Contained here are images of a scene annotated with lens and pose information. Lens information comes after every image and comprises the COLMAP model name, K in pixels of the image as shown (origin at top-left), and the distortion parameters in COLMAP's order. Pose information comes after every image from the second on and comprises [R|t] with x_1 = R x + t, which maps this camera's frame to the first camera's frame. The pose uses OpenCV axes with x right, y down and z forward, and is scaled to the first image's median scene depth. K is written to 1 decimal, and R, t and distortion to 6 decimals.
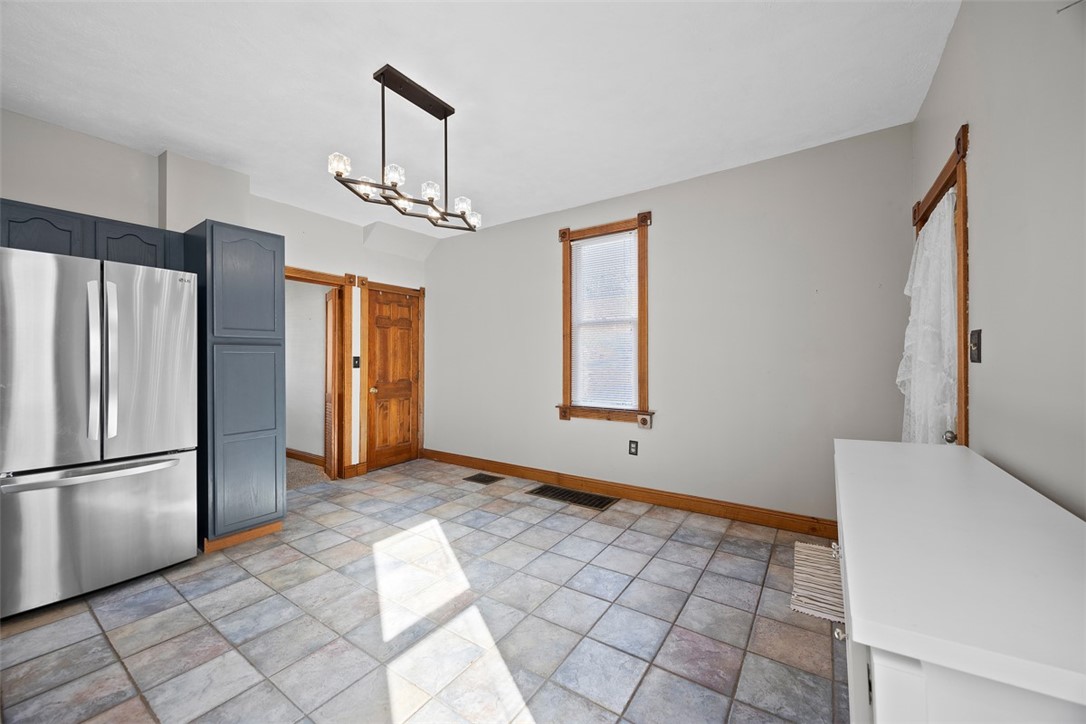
lens RADIAL K [[413.2, 0, 538.0], [0, 413.2, 359.0], [0, 0, 1]] dist [-0.002052, -0.000059]
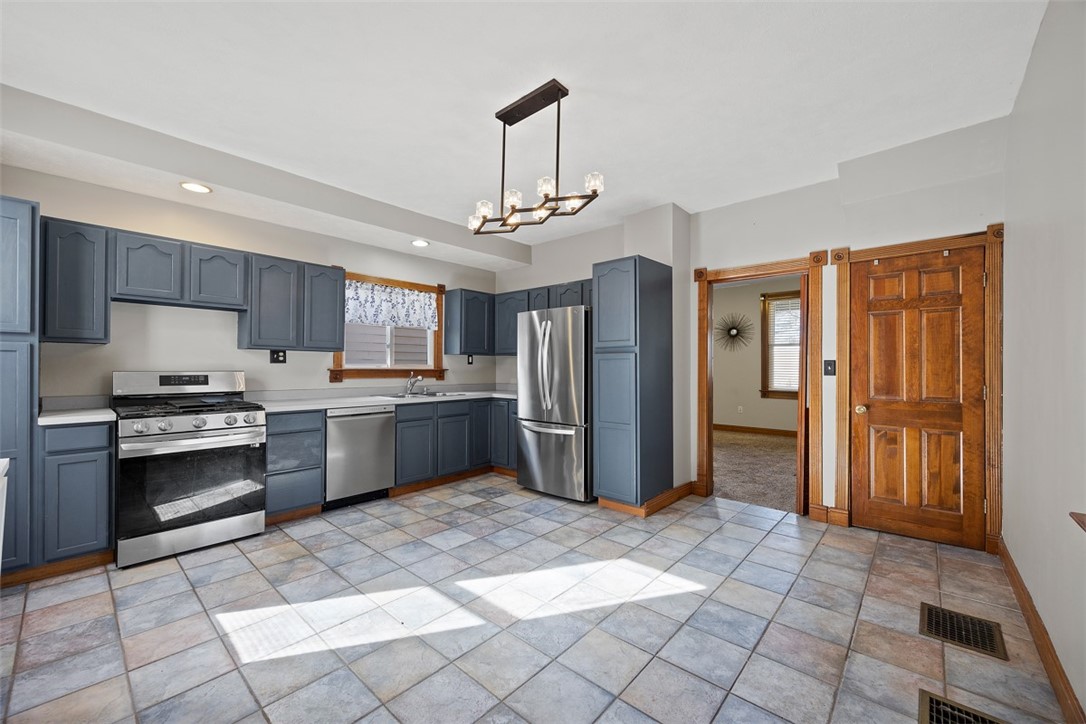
lens RADIAL K [[429.5, 0, 543.0], [0, 429.5, 362.0], [0, 0, 1]] dist [0.000375, 0.000104]
pose [[-0.128030, -0.007034, -0.991745, 0.544433], [0.001806, 0.999972, -0.007325, 0.003060], [0.991769, -0.002728, -0.128014, 0.844781]]
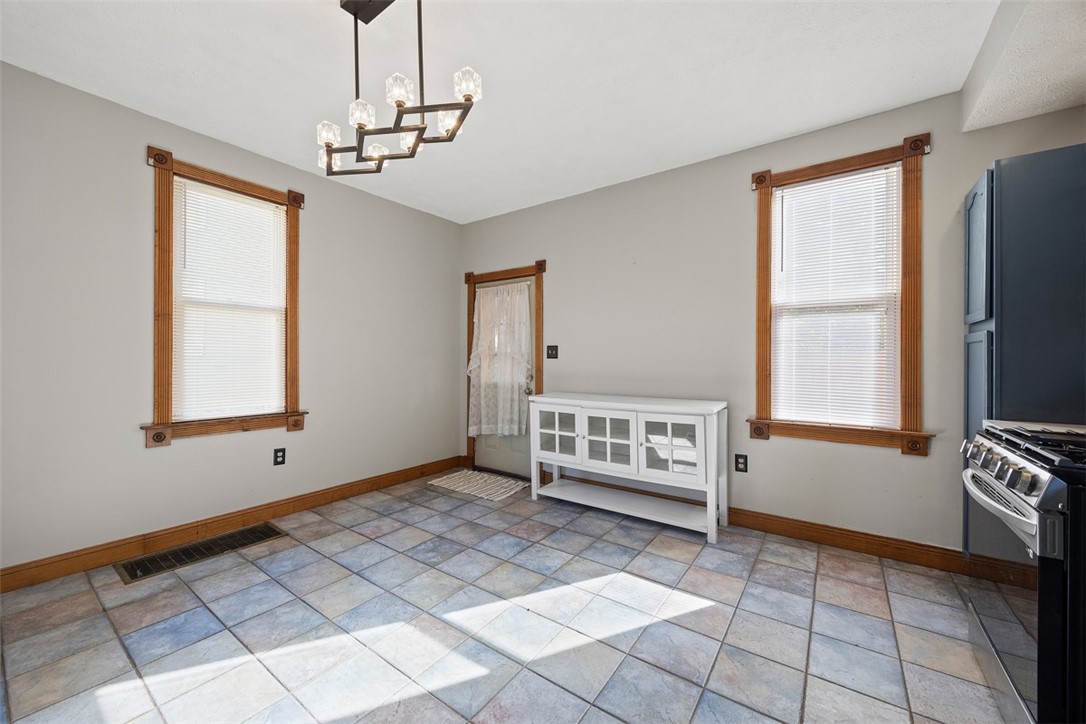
lens RADIAL K [[413.2, 0, 538.0], [0, 413.2, 359.0], [0, 0, 1]] dist [-0.002052, -0.000059]
pose [[0.027047, 0.005218, 0.999621, -0.729074], [-0.007731, 0.999958, -0.005011, 0.012592], [-0.999604, -0.007593, 0.027086, 0.514115]]
